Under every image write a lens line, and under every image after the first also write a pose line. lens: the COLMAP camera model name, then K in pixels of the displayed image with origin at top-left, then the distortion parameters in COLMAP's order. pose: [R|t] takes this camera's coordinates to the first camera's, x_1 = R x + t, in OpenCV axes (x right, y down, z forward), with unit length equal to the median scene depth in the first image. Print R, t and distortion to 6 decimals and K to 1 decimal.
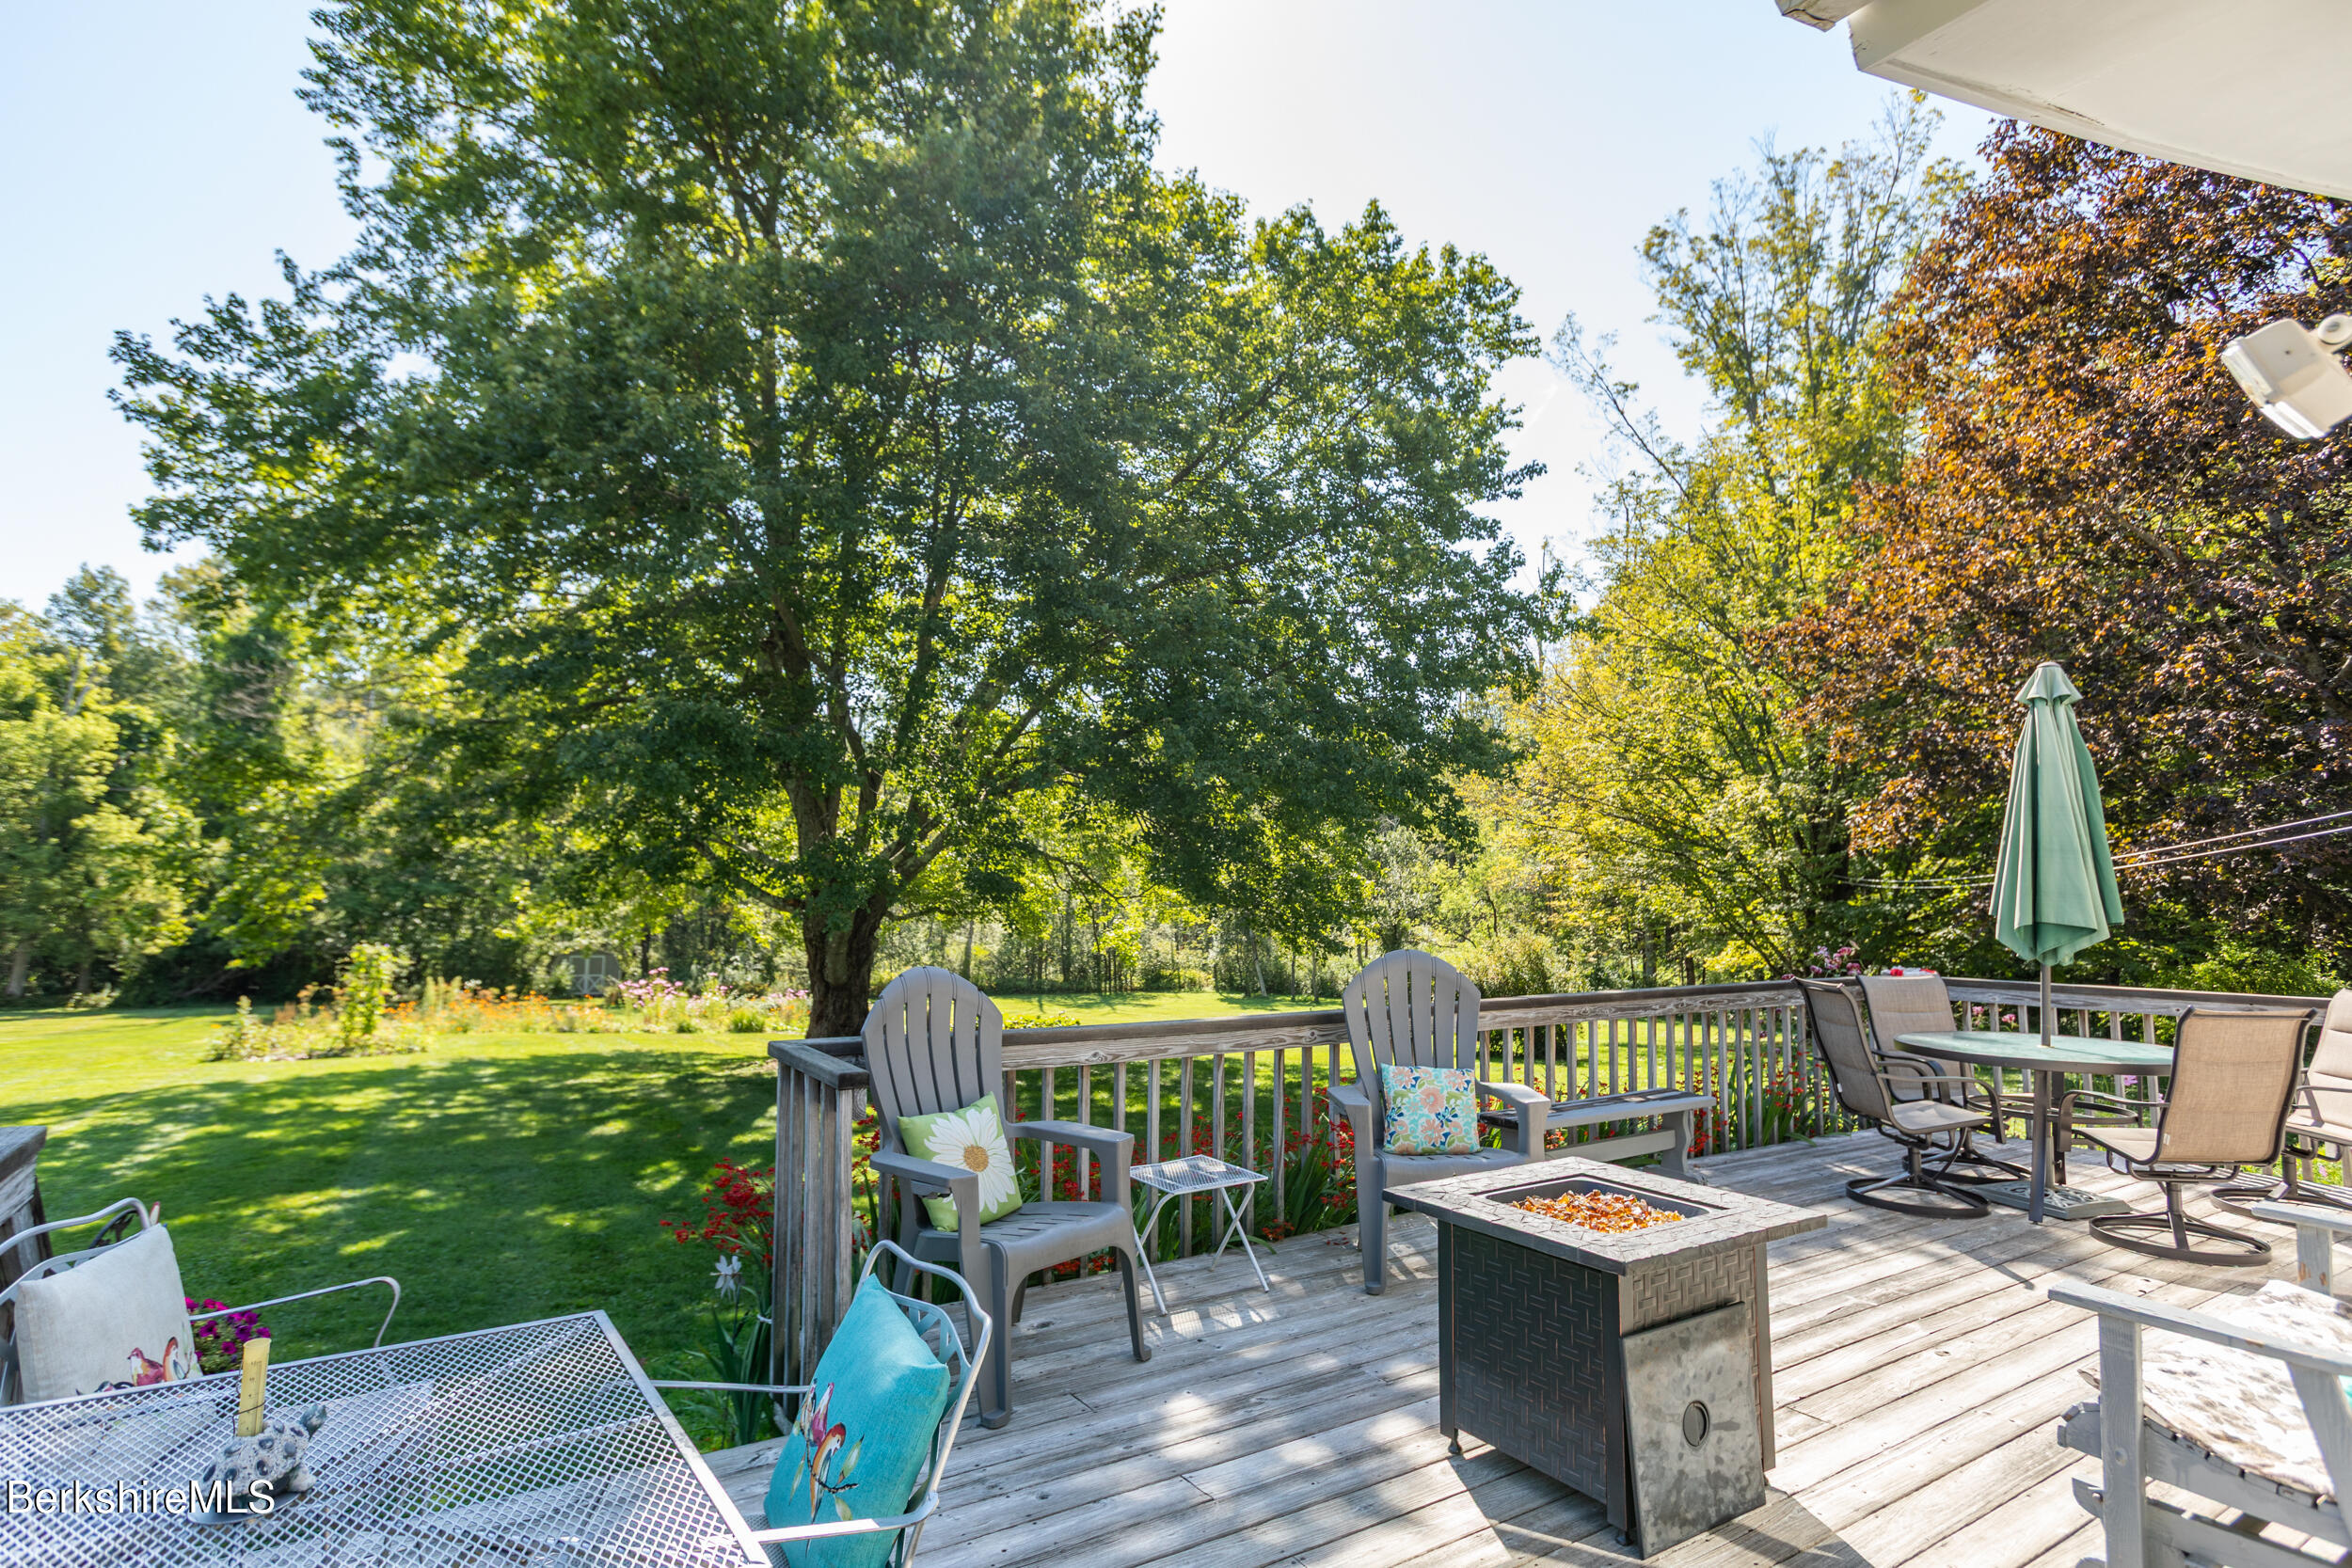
lens RADIAL K [[1222.1, 0, 1174.9], [0, 1222.1, 772.8], [0, 0, 1]] dist [-0.001533, 0.000346]
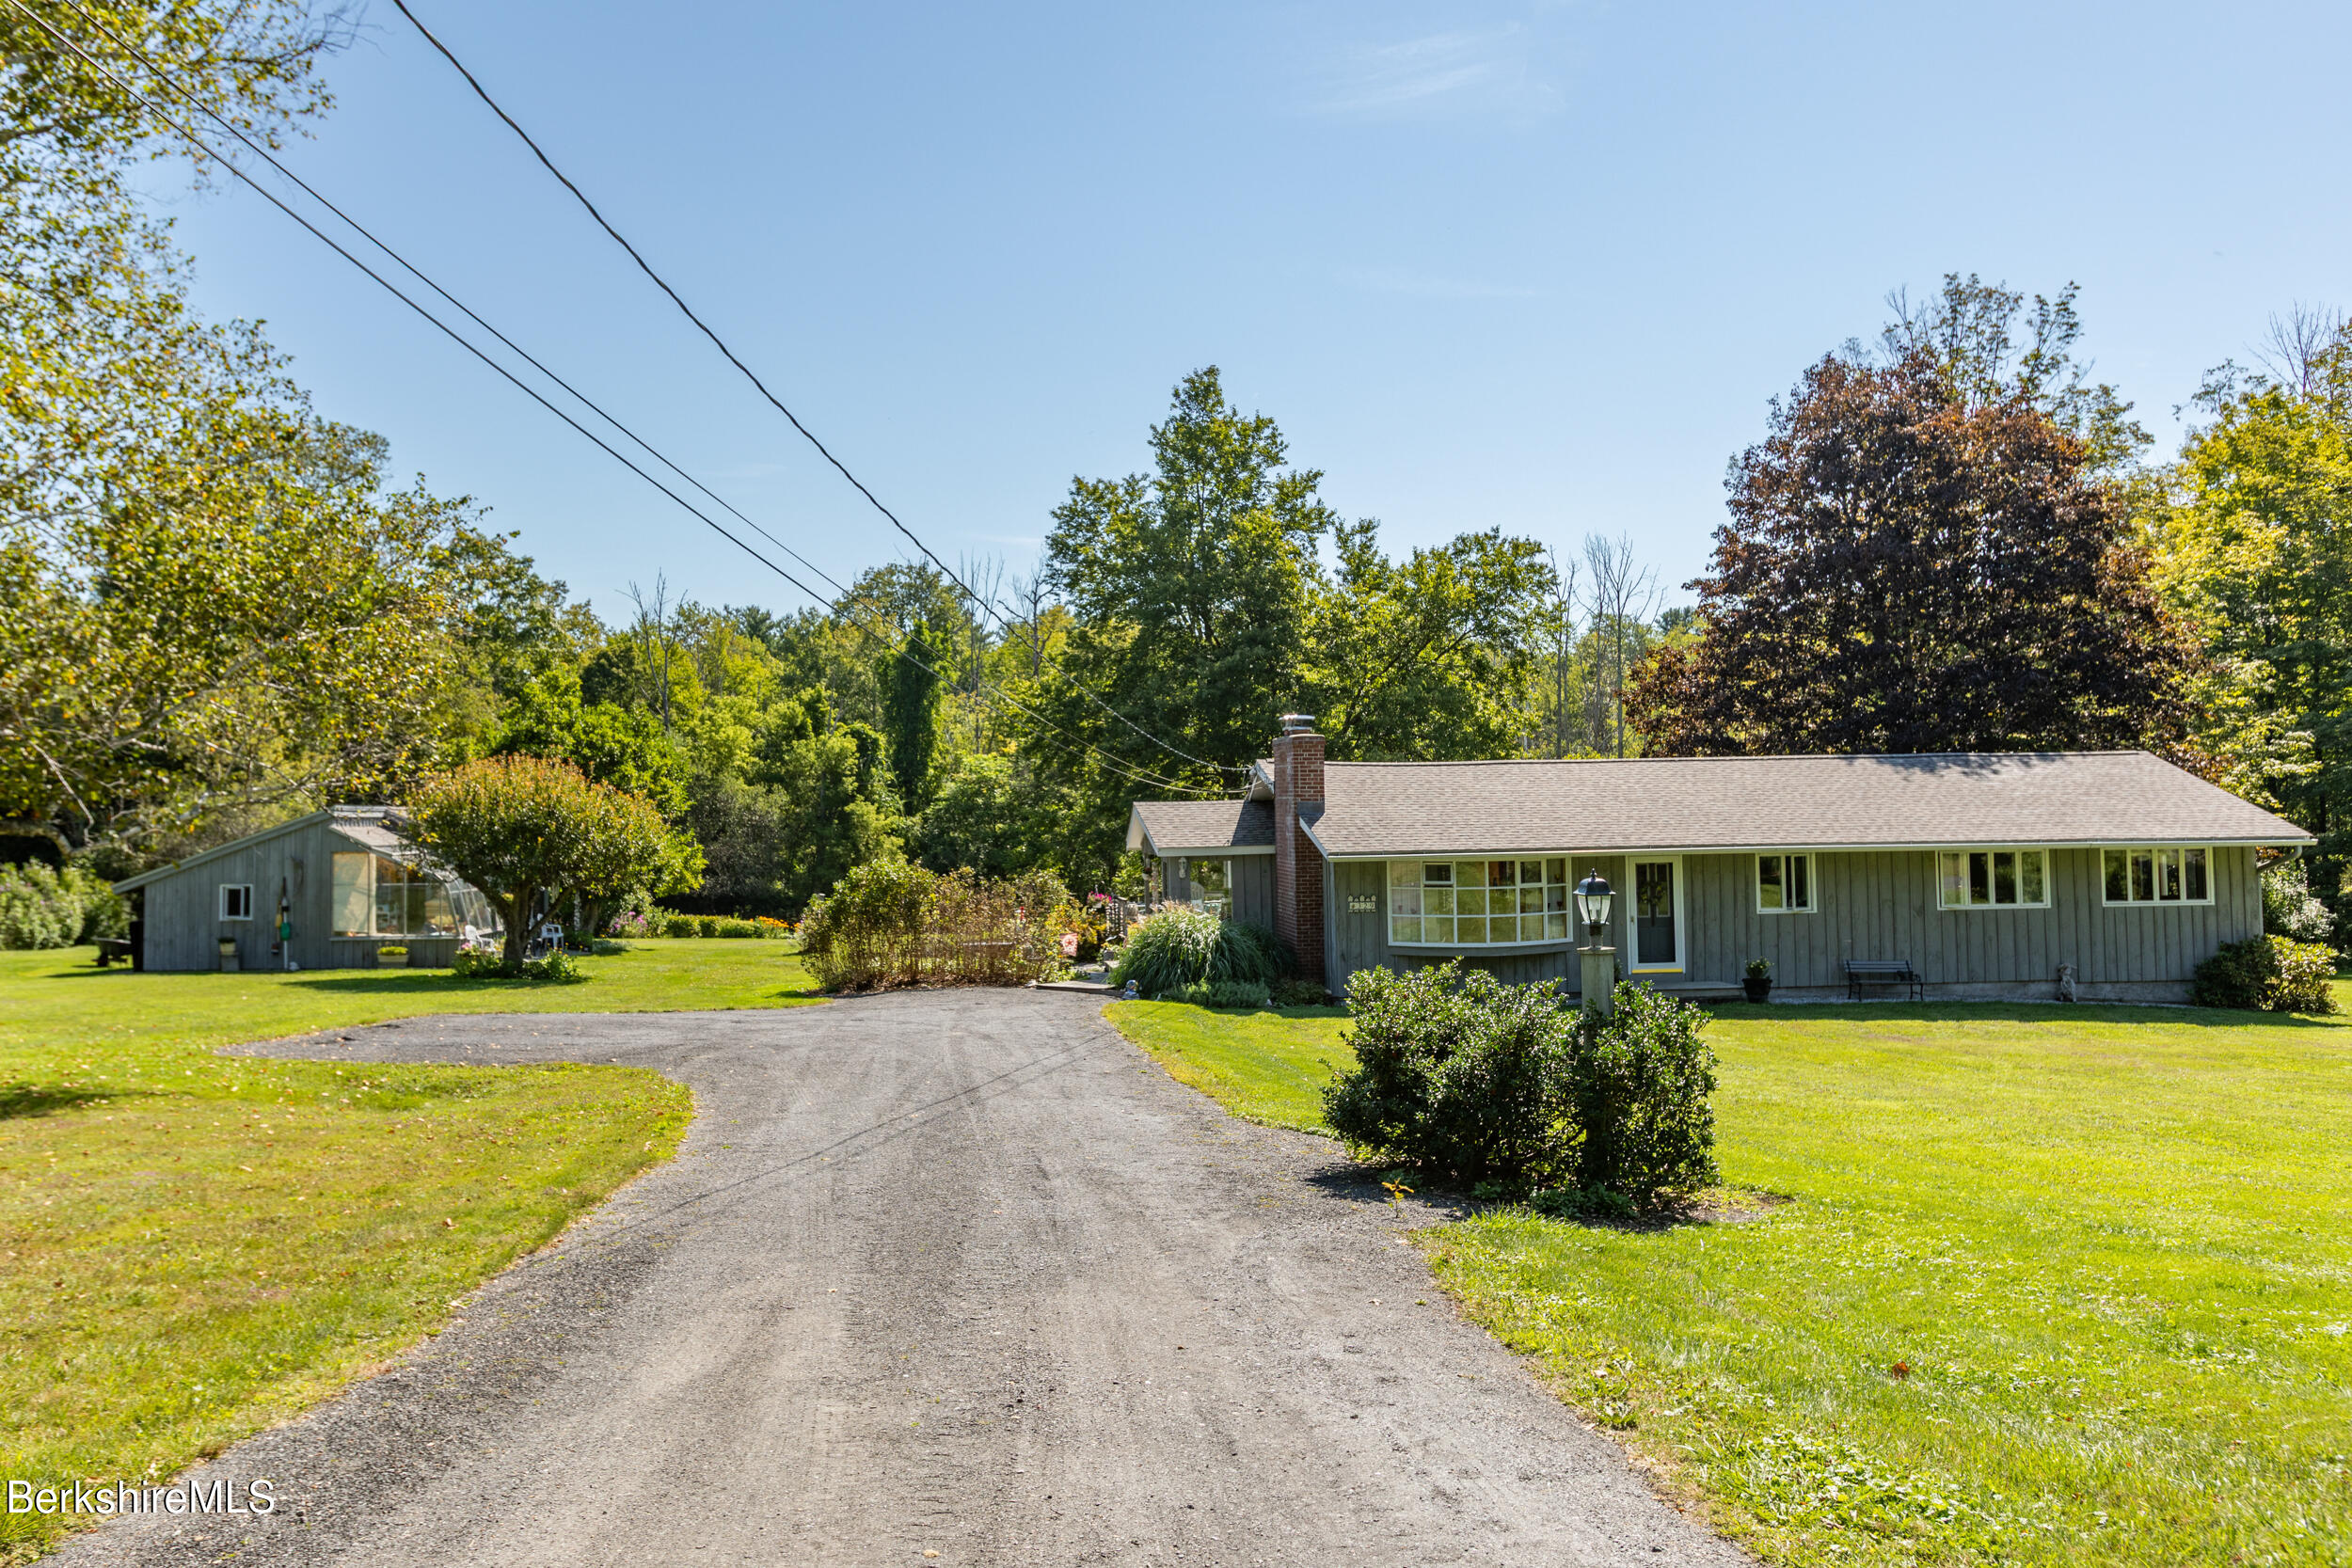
lens RADIAL K [[1881.1, 0, 1087.7], [0, 1881.1, 744.1], [0, 0, 1]] dist [0.032548, -0.000067]
pose [[0.881237, -0.038316, -0.471119, 0.713964], [0.066695, 0.996817, 0.043684, -0.182477], [0.467945, -0.069917, 0.880987, -1.384617]]
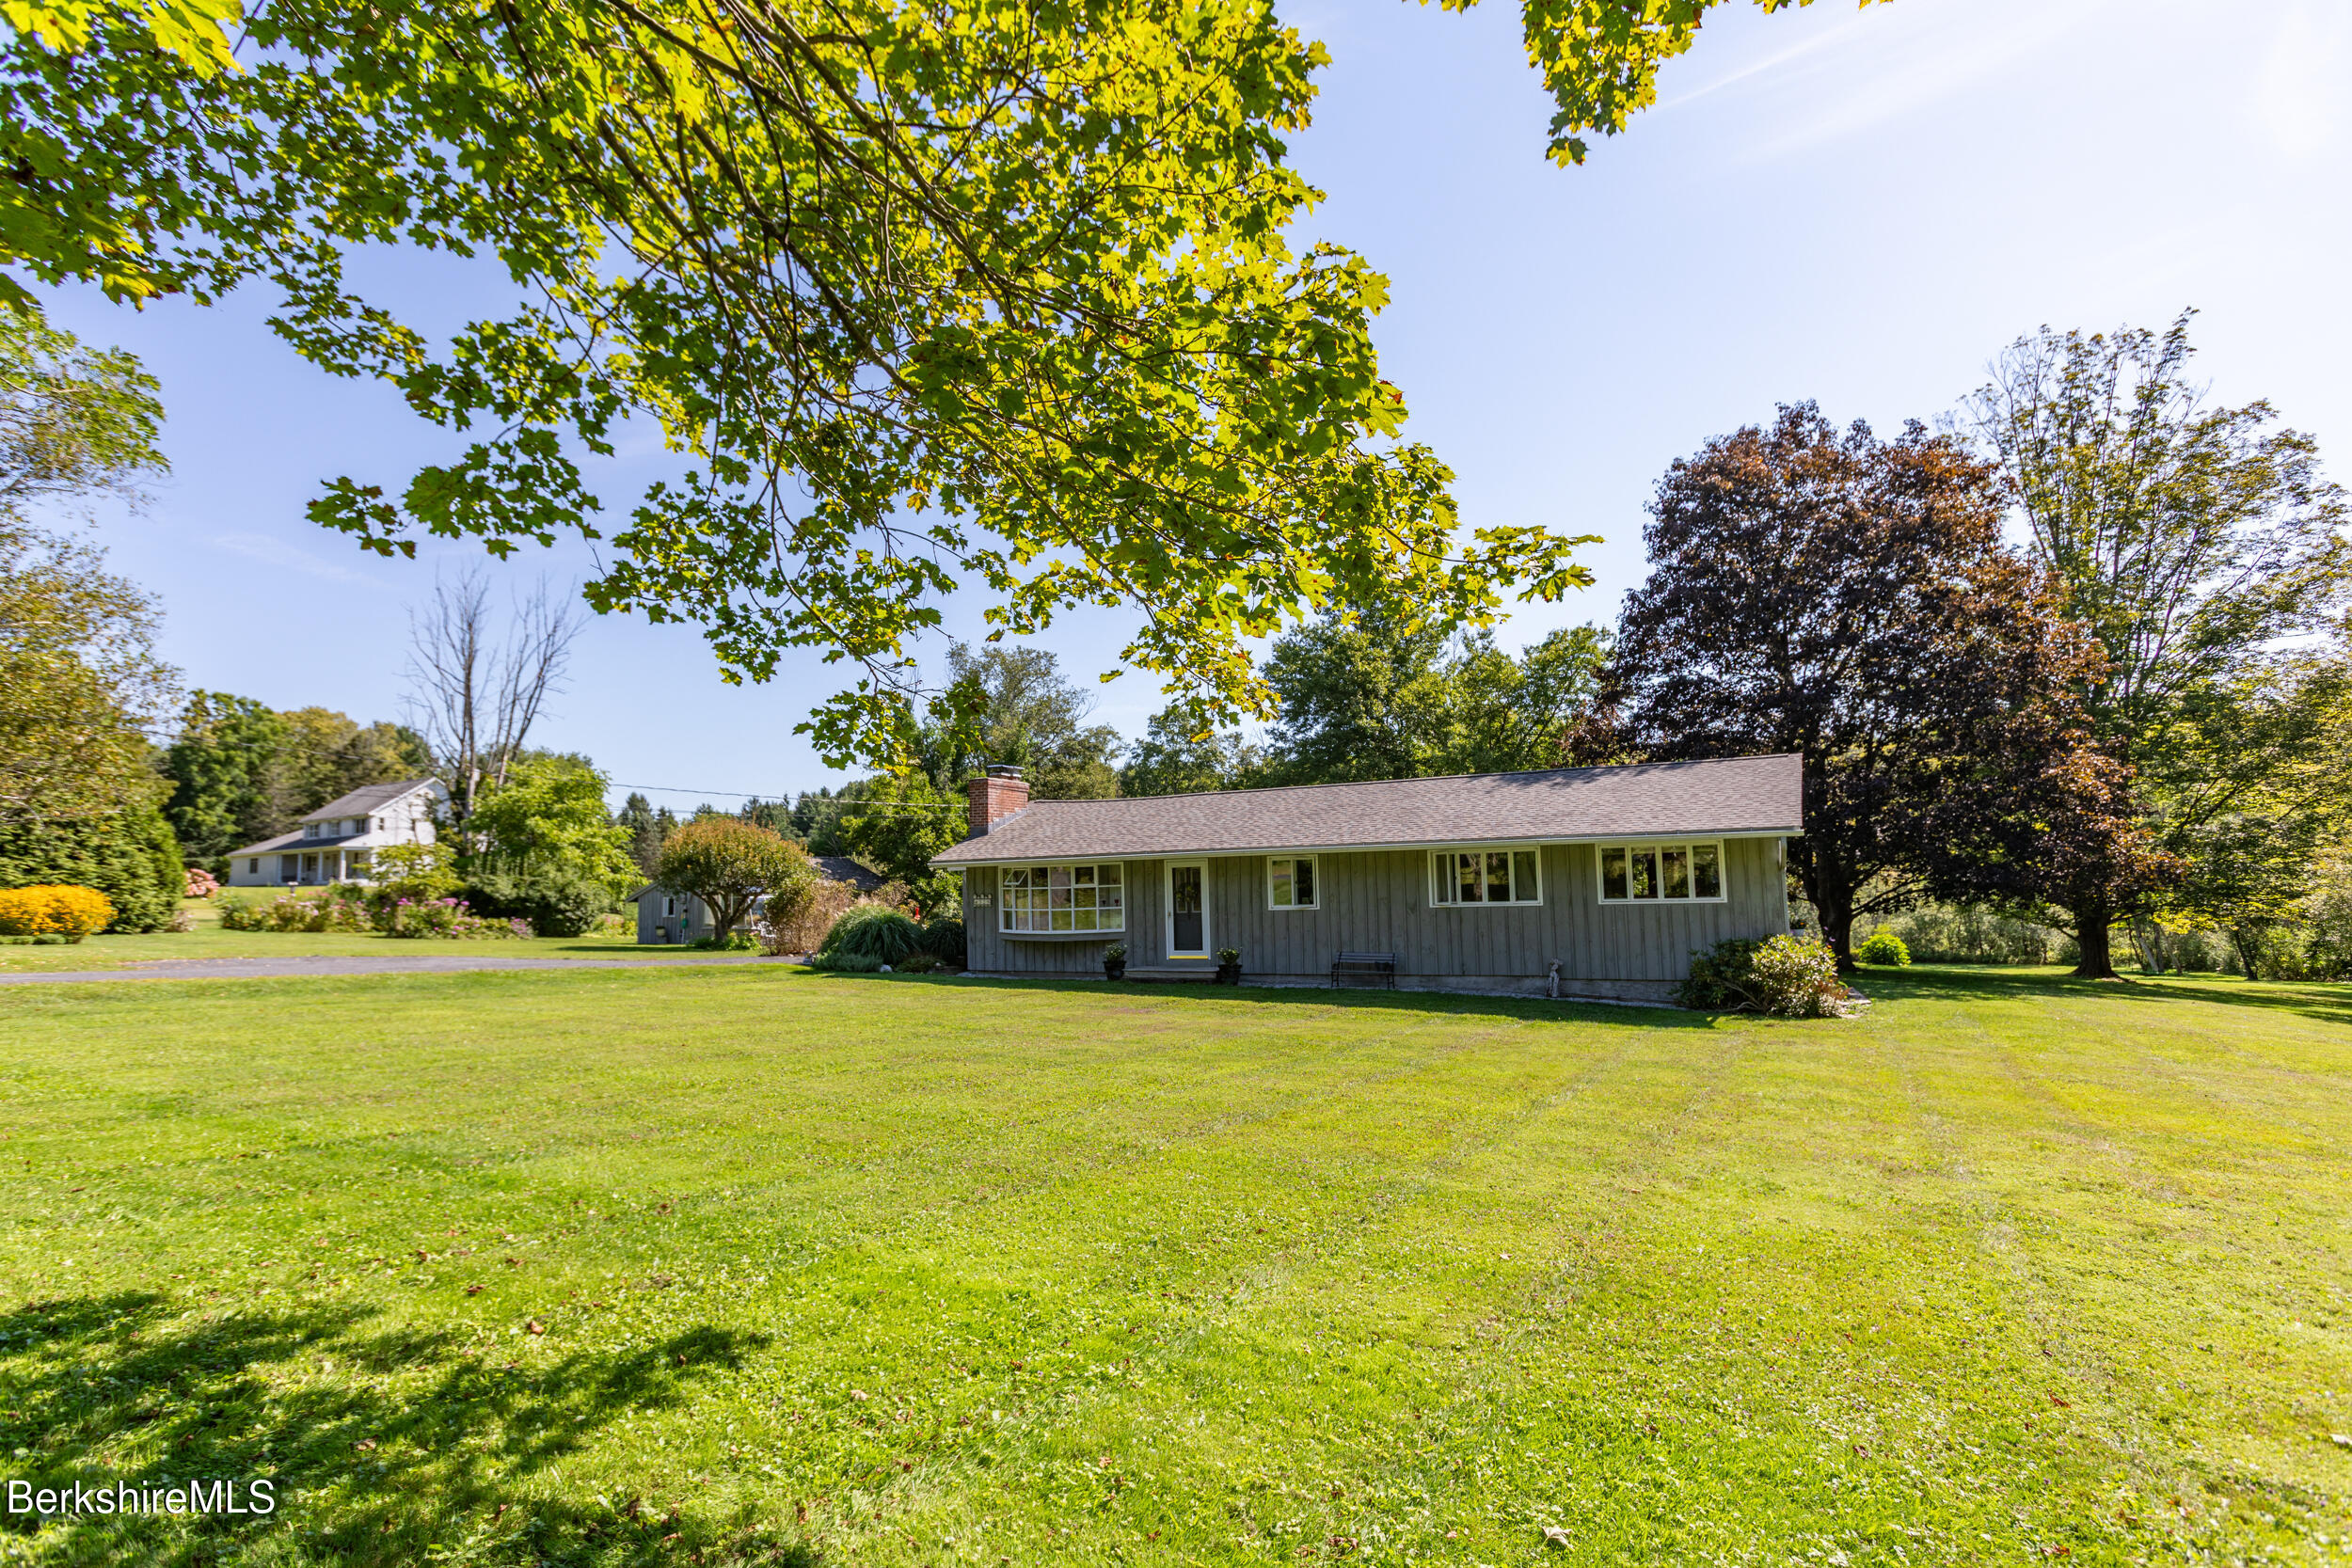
lens RADIAL K [[1173.8, 0, 1174.6], [0, 1173.8, 786.6], [0, 0, 1]] dist [-0.003398, 0.000852]
pose [[0.506364, -0.098418, -0.856685, 1.234674], [0.105464, 0.993076, -0.051750, -0.044979], [0.855846, -0.064146, 0.513237, -0.620828]]
